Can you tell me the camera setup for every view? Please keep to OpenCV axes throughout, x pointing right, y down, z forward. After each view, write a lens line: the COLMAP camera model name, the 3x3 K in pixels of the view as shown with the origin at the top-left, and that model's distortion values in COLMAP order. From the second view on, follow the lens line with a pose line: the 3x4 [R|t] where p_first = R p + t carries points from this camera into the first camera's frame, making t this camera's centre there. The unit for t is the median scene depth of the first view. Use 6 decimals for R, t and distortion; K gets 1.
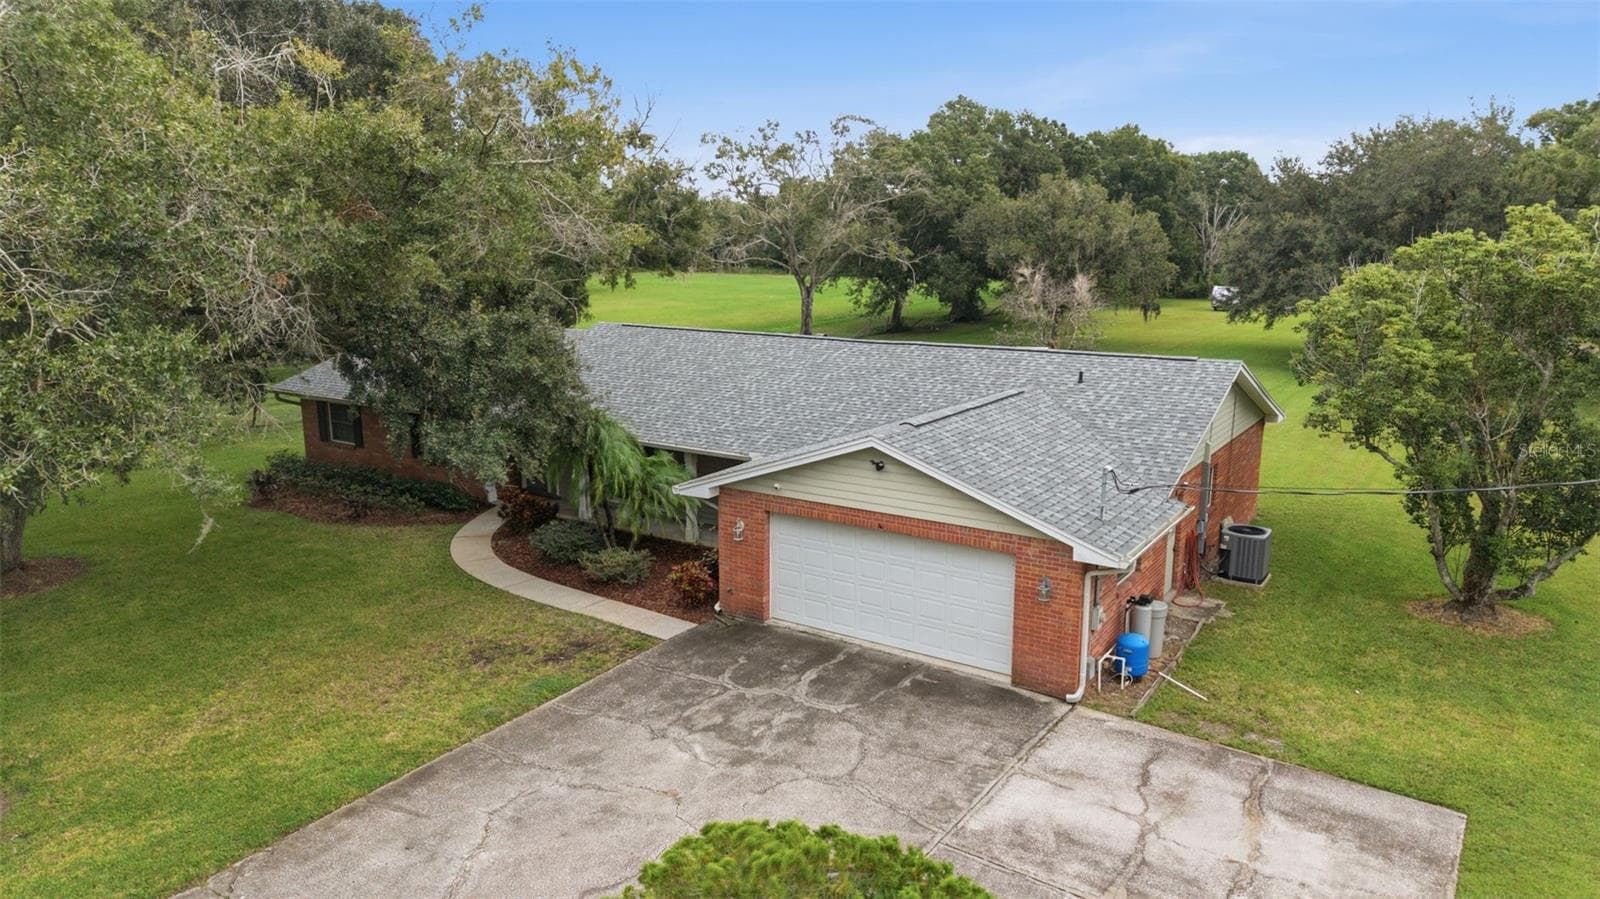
lens RADIAL K [[1078.7, 0, 793.1], [0, 1078.7, 461.1], [0, 0, 1]] dist [0.058479, -0.097478]
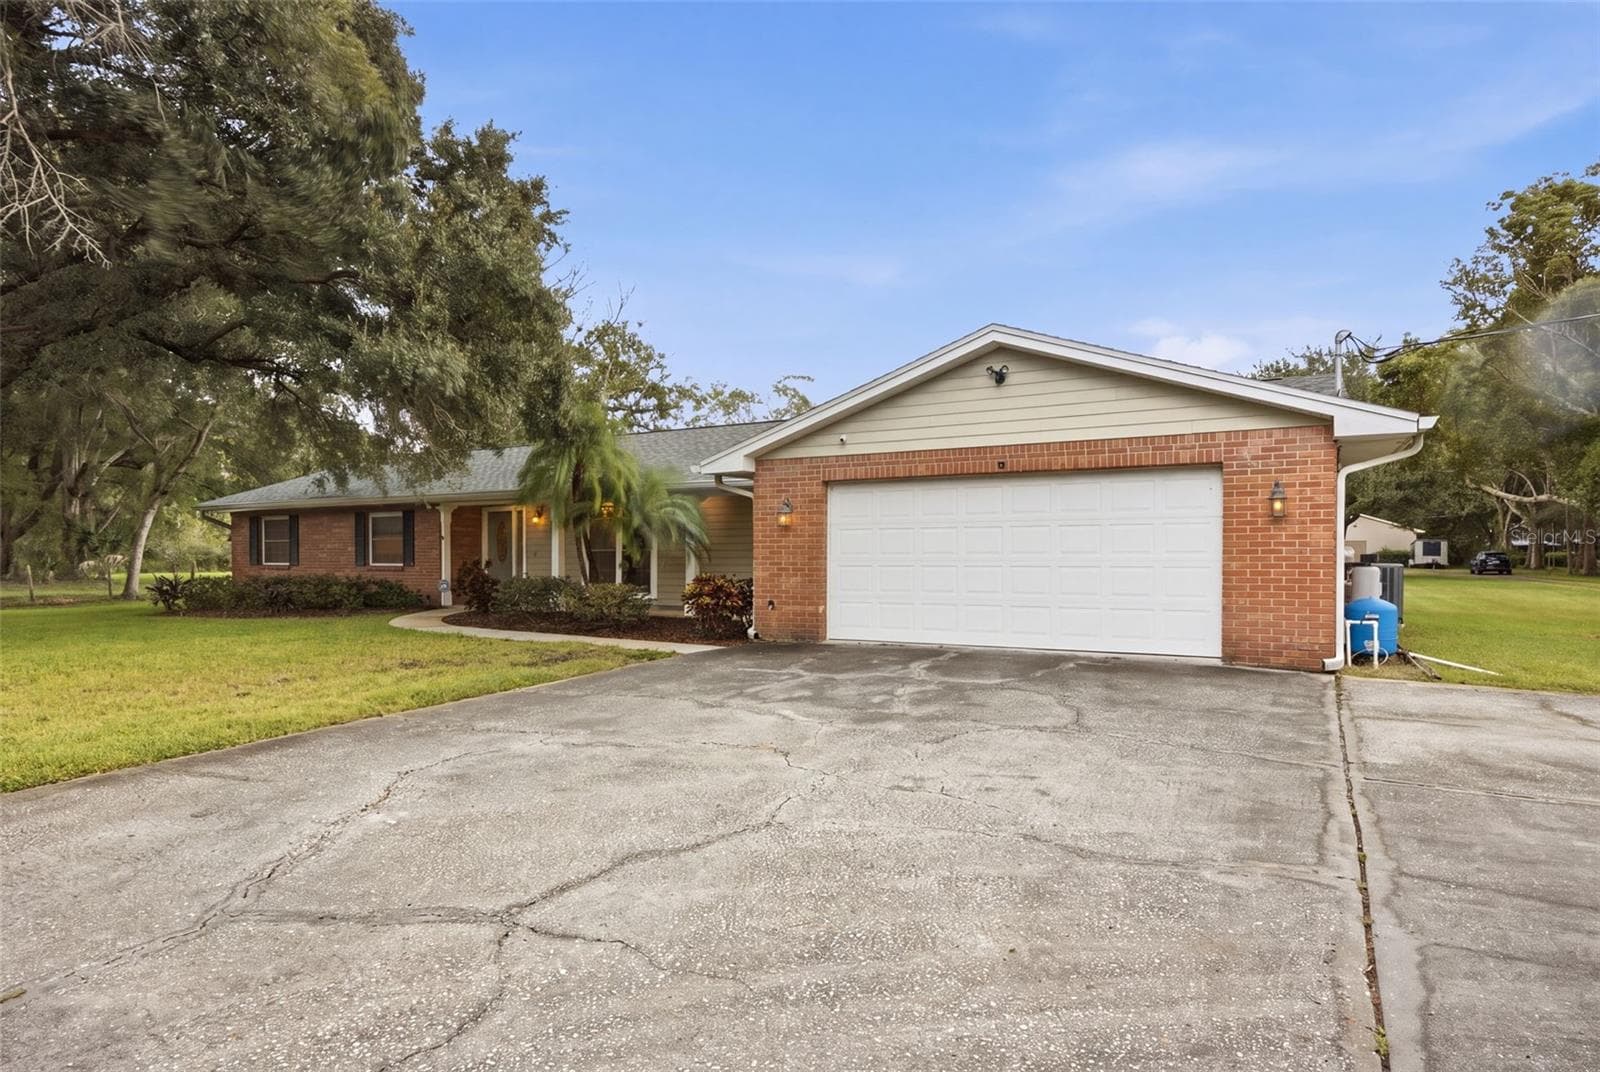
lens RADIAL K [[917.7, 0, 793.8], [0, 917.7, 569.7], [0, 0, 1]] dist [0.002373, 0.000306]
pose [[0.996667, -0.007620, 0.081221, -0.108964], [0.022464, 0.982772, -0.183453, 0.247563], [-0.078423, 0.184666, 0.979667, 0.450651]]
